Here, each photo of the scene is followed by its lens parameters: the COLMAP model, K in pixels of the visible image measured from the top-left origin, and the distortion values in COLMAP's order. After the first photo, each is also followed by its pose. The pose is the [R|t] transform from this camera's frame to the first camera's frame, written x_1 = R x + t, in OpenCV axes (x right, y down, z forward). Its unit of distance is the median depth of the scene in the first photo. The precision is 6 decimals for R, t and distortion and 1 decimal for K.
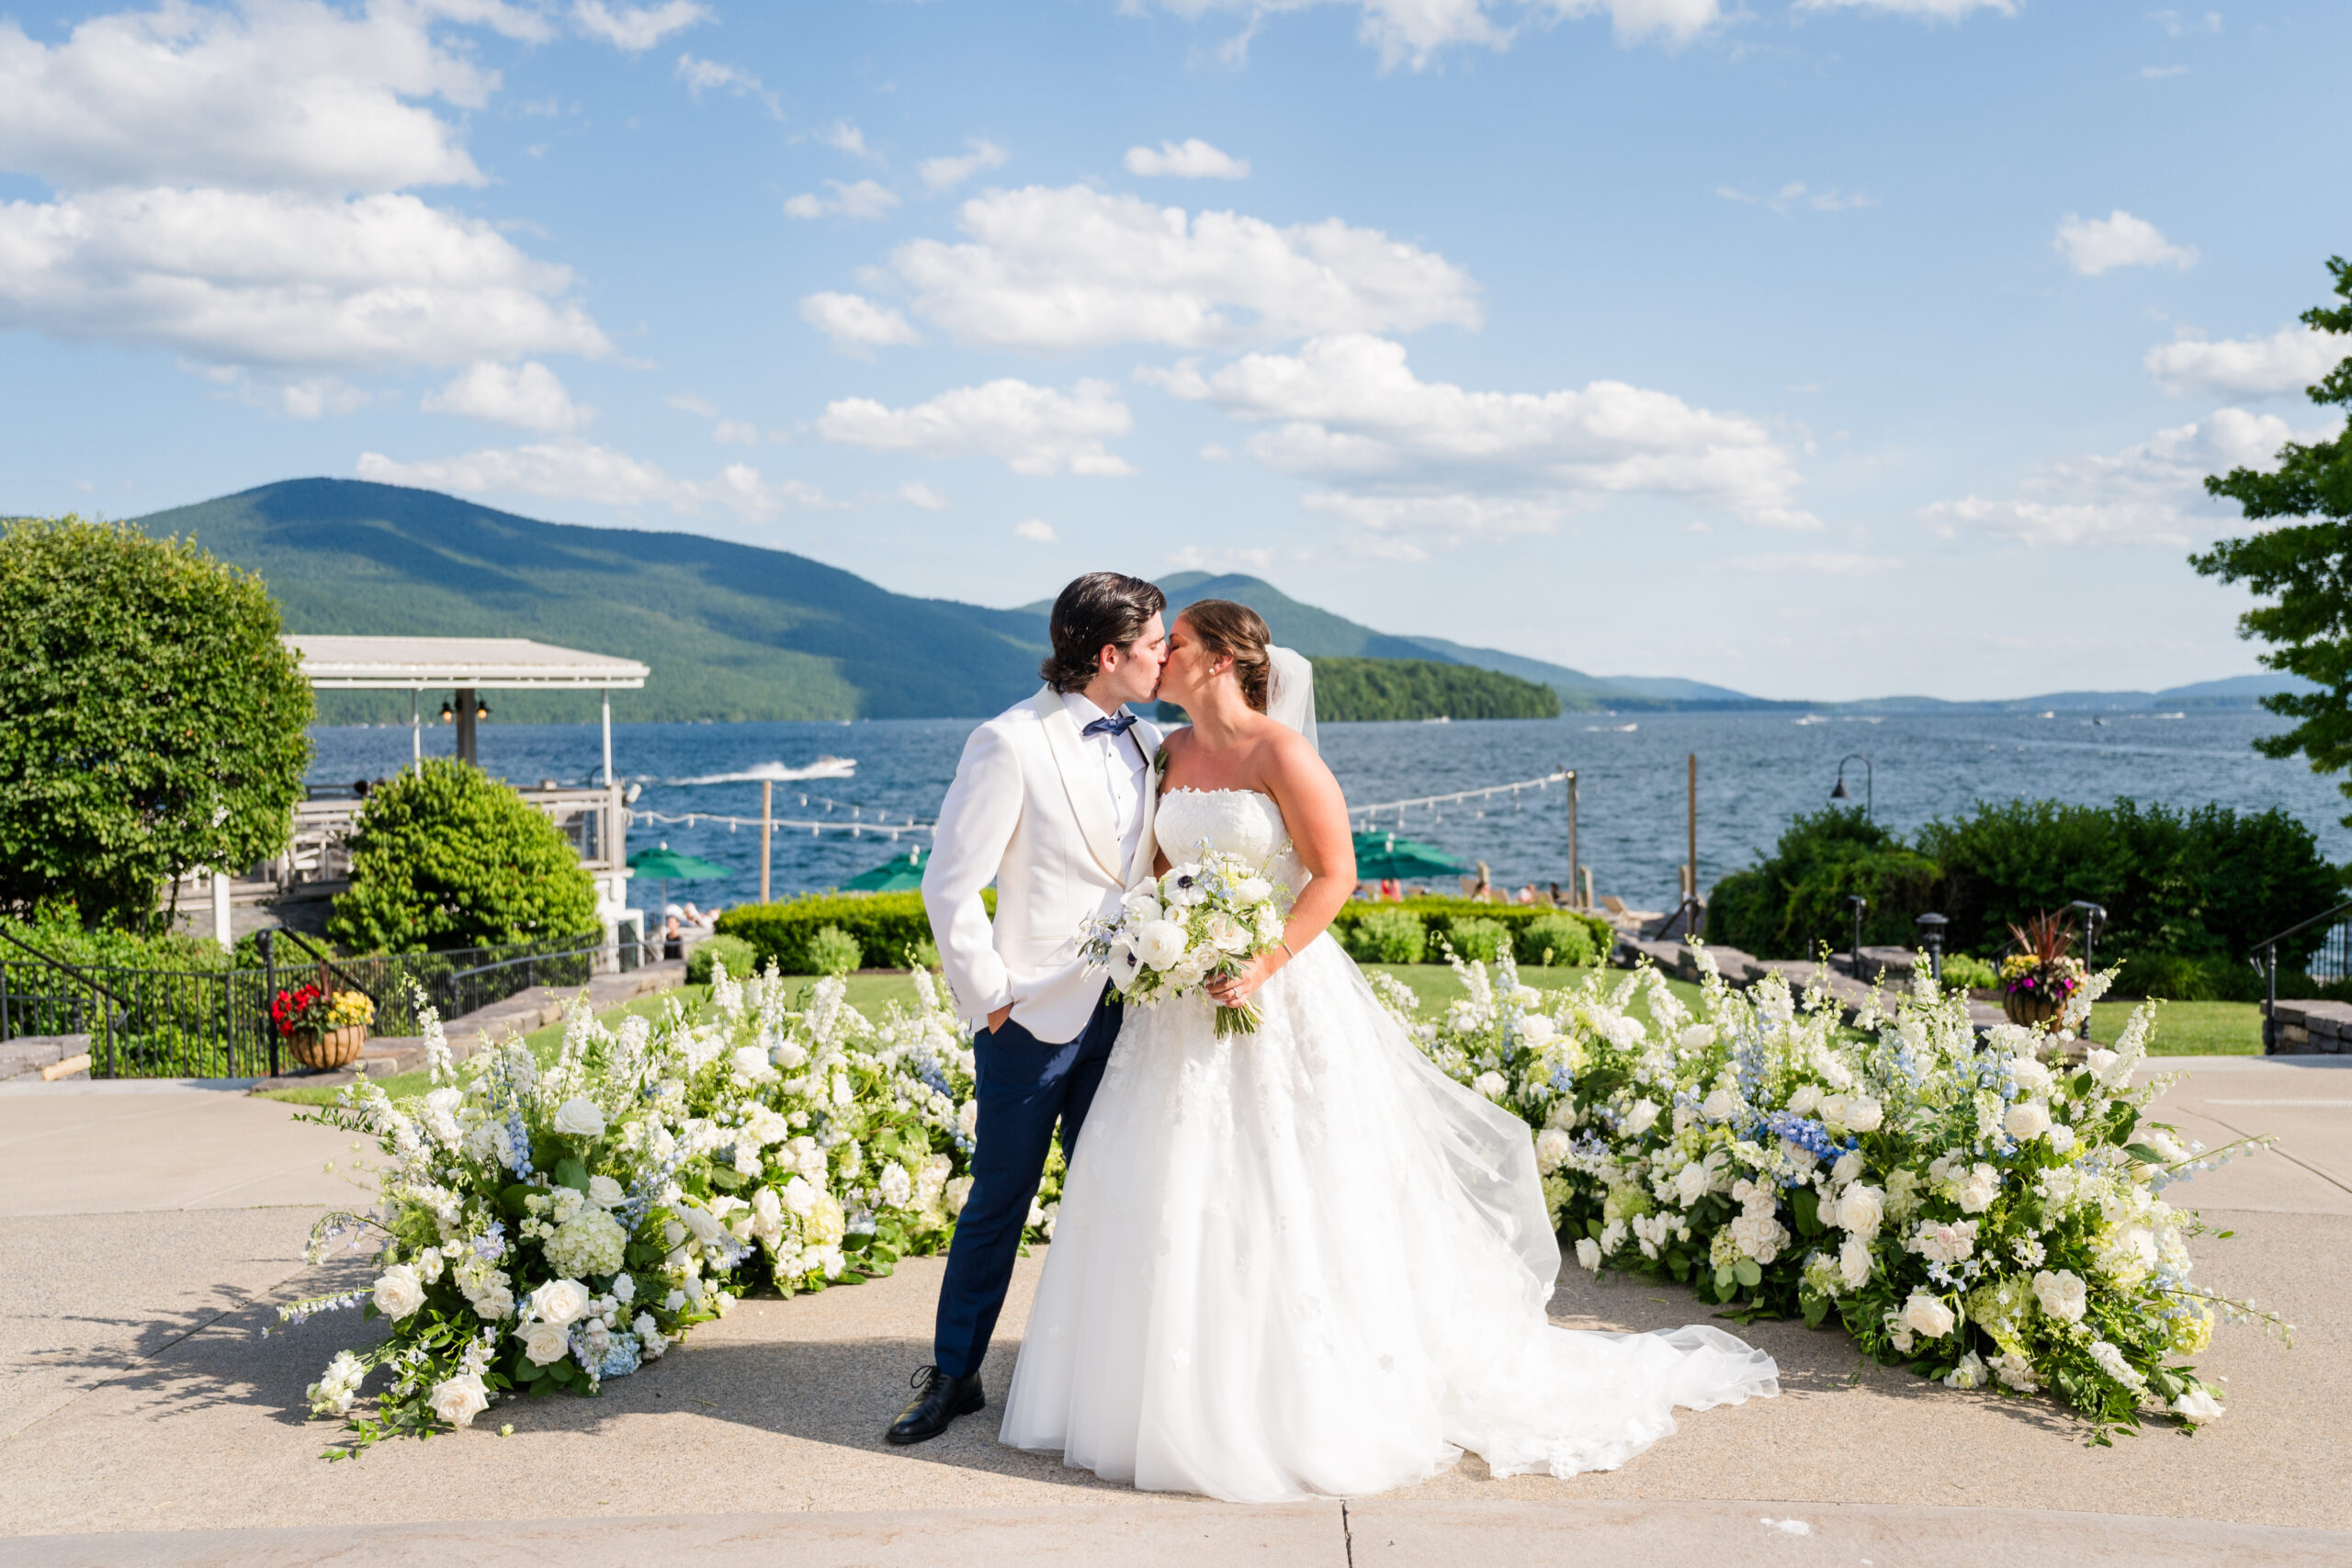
lens RADIAL K [[1884.8, 0, 1176.0], [0, 1884.8, 784.0], [0, 0, 1]] dist [-0.013429, -0.004237]
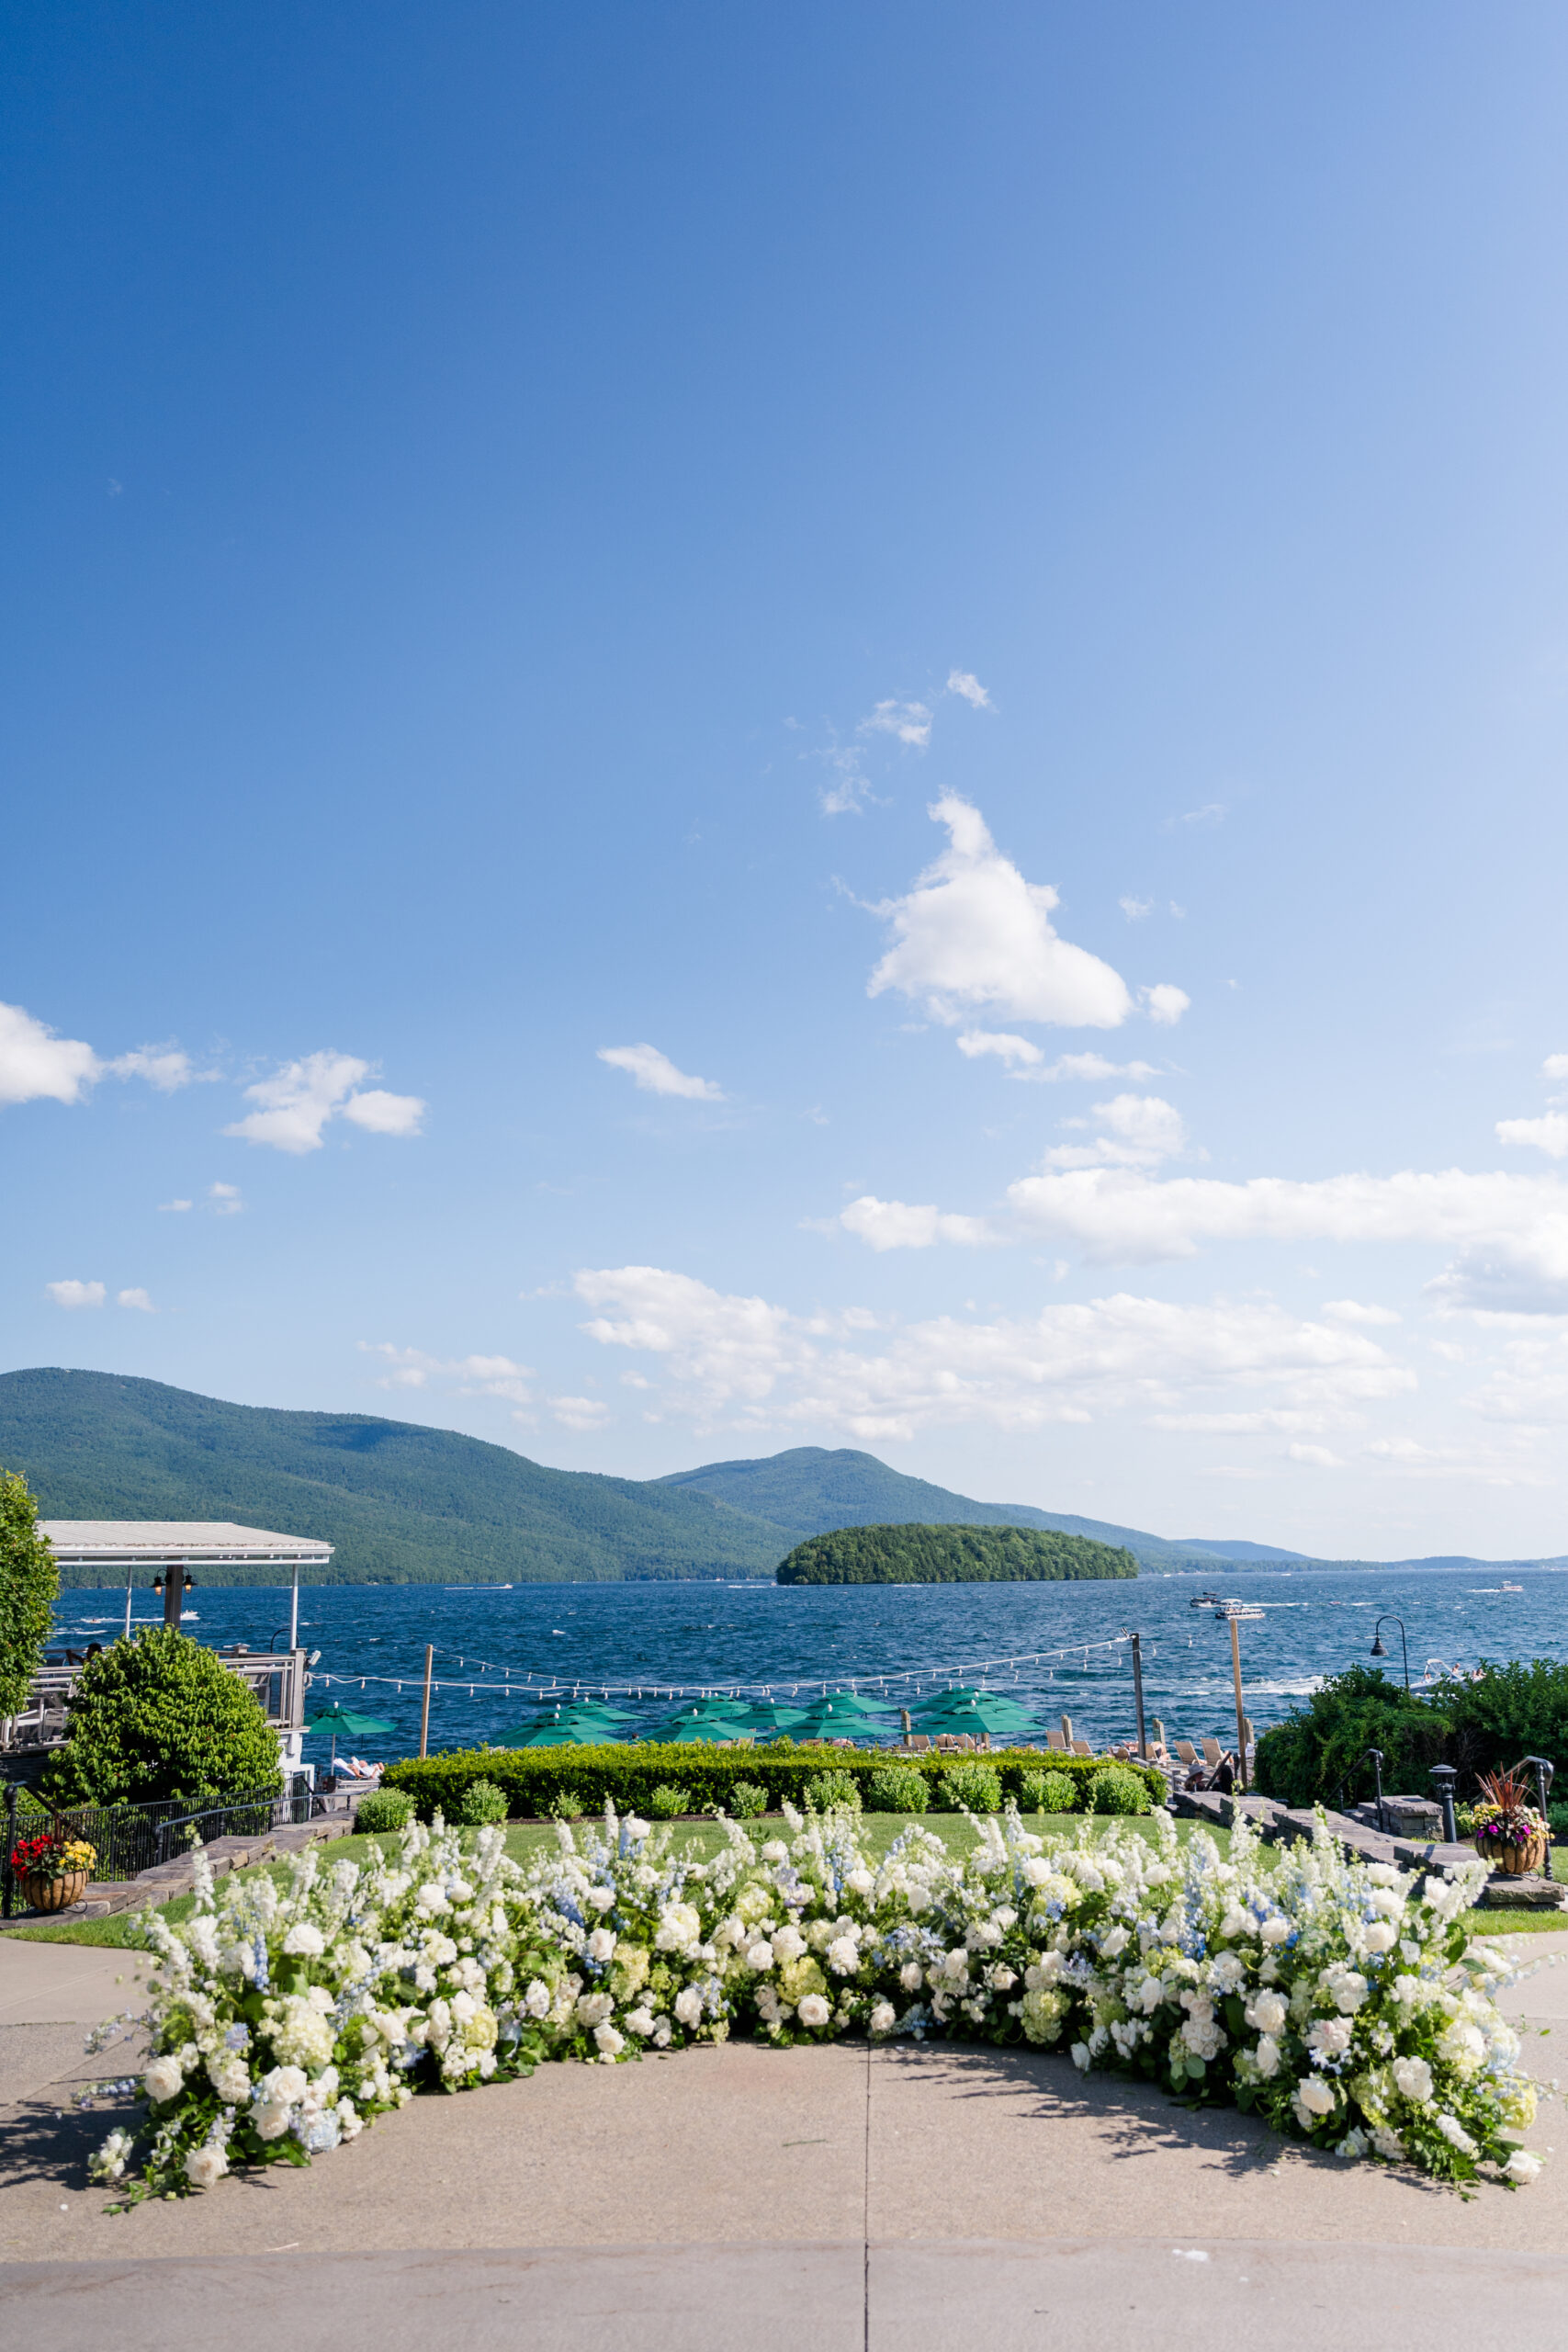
lens RADIAL K [[1682.1, 0, 787.1], [0, 1682.1, 1222.5], [0, 0, 1]] dist [-0.013039, 0.000529]
pose [[0.999974, -0.004865, -0.005393, 0.029463], [0.003431, 0.970839, -0.239708, -0.026208], [0.006402, 0.239683, 0.970830, -0.235094]]
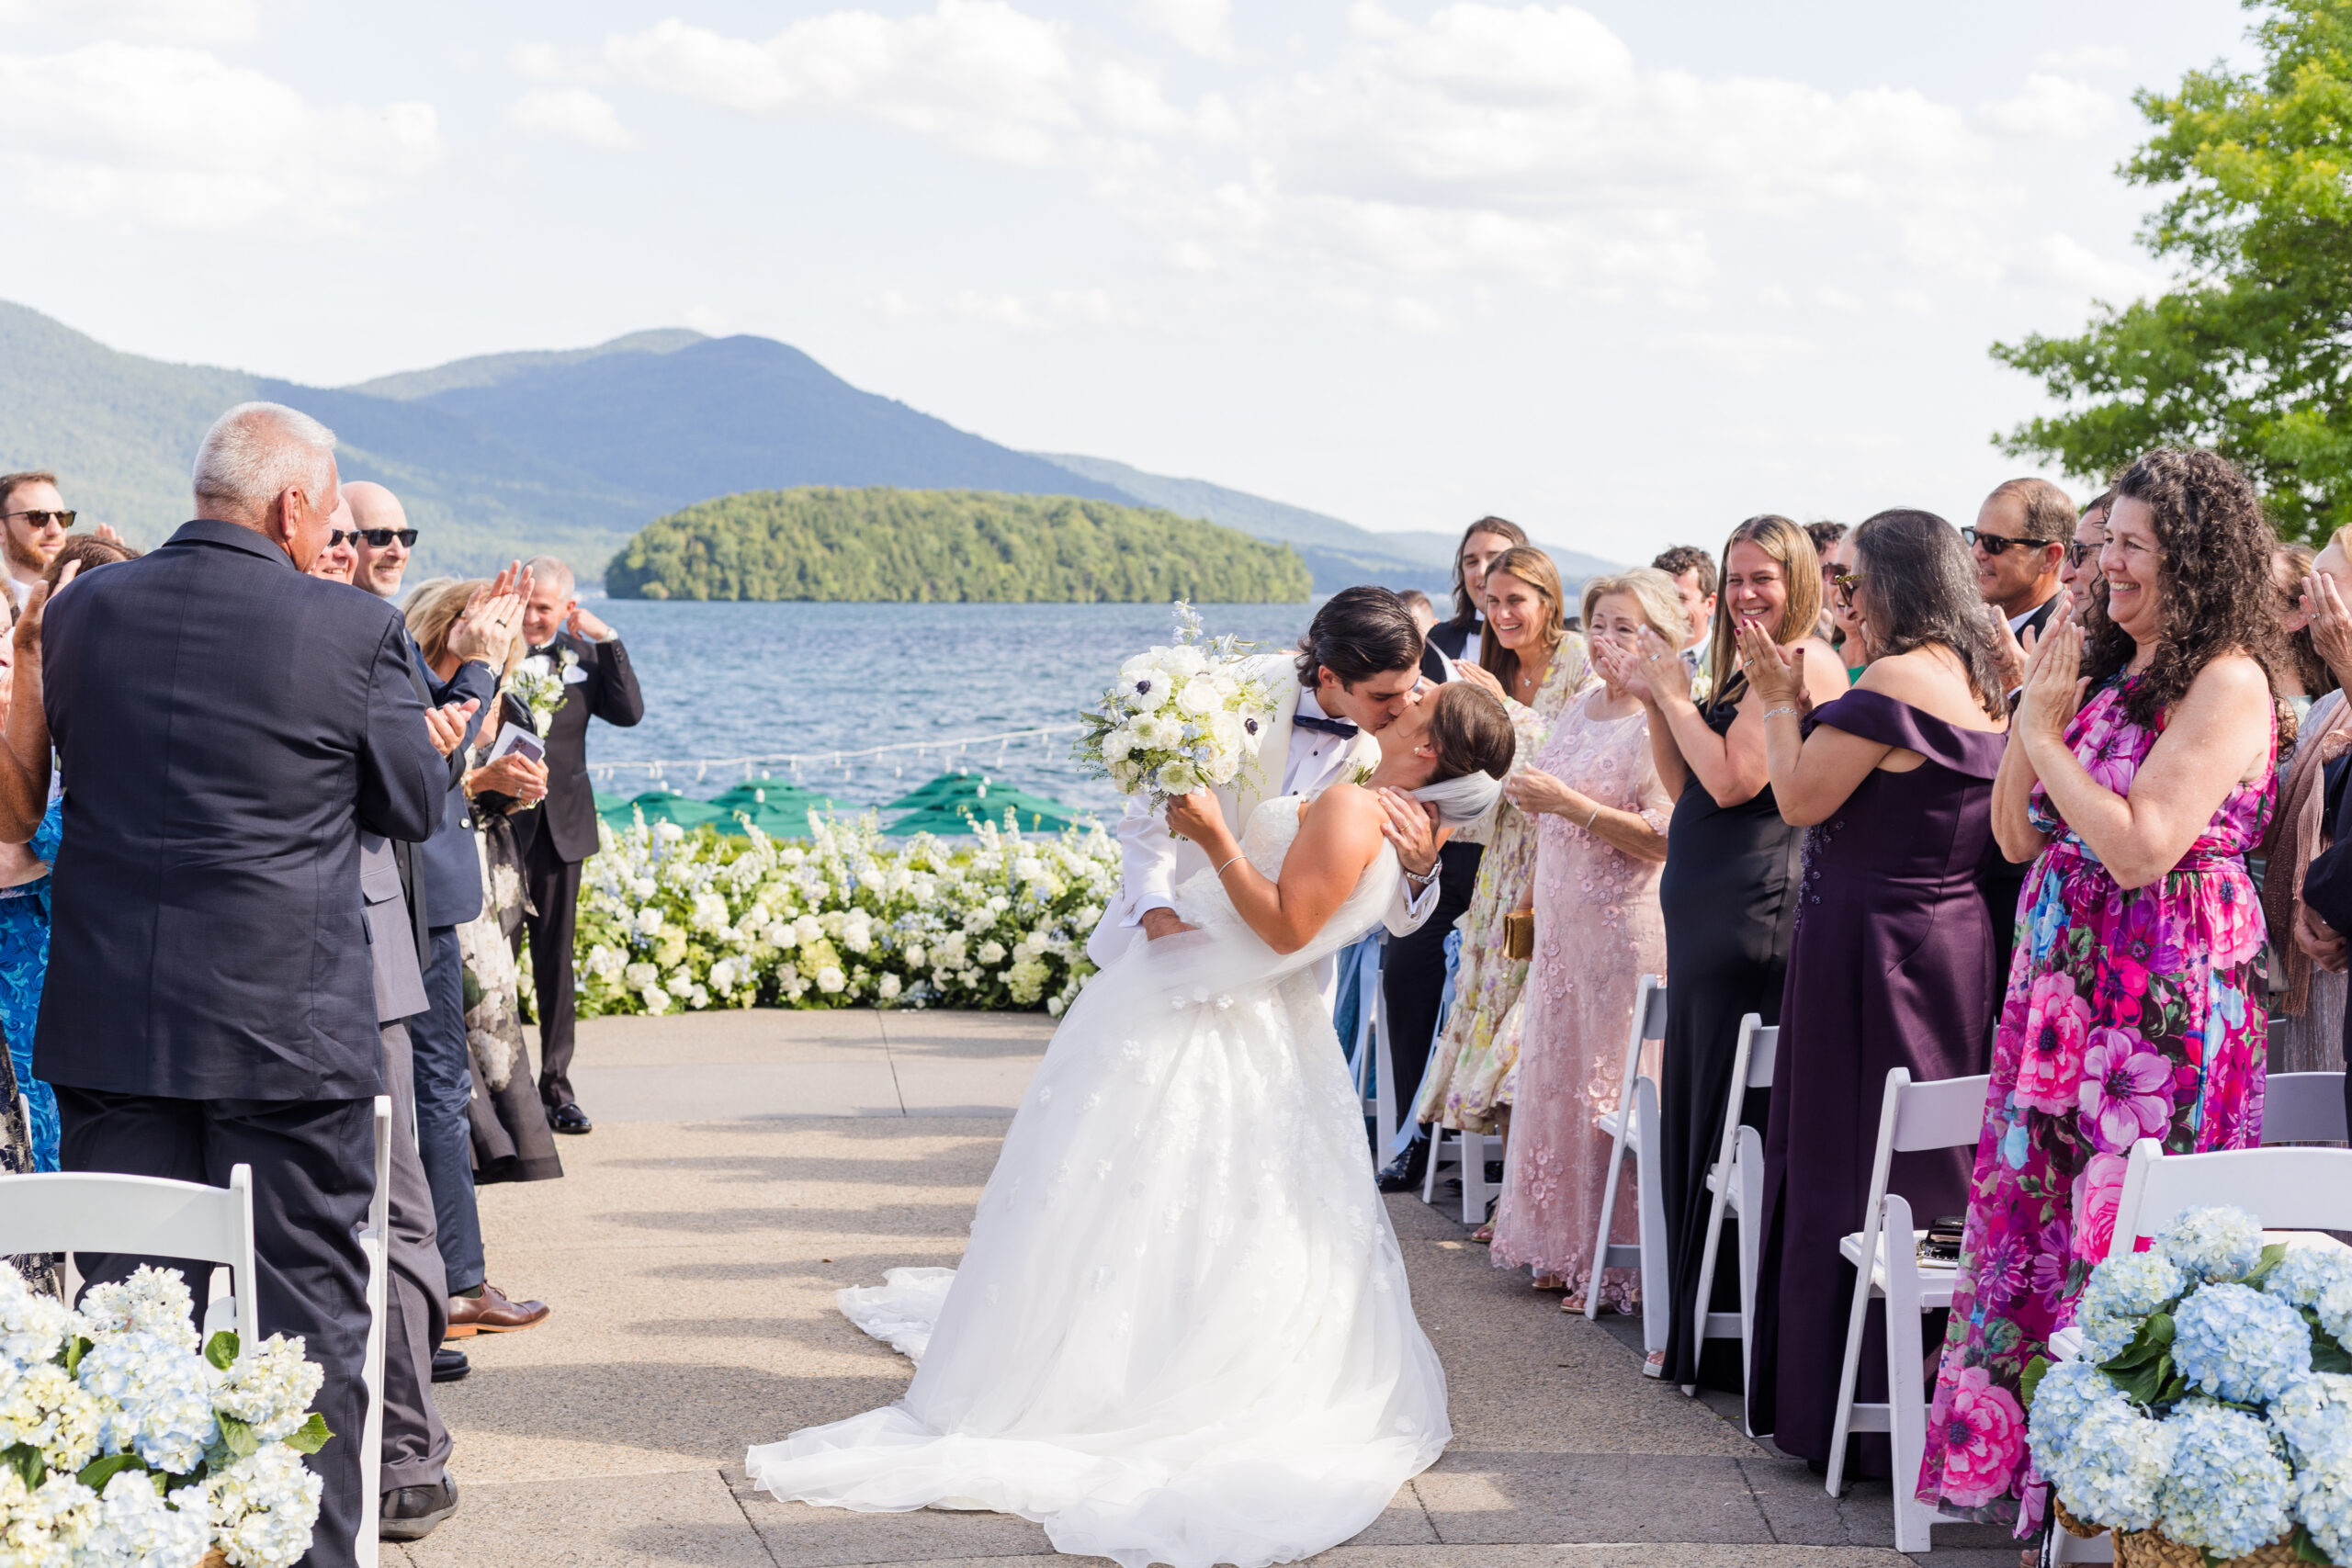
lens RADIAL K [[3821.5, 0, 1176.0], [0, 3821.5, 784.0], [0, 0, 1]] dist [0.001836, 0.041150]
pose [[0.988773, 0.011085, 0.149013, -0.149989], [-0.013769, 0.999761, 0.016994, 0.013358], [-0.148789, -0.018855, 0.988689, -2.087984]]
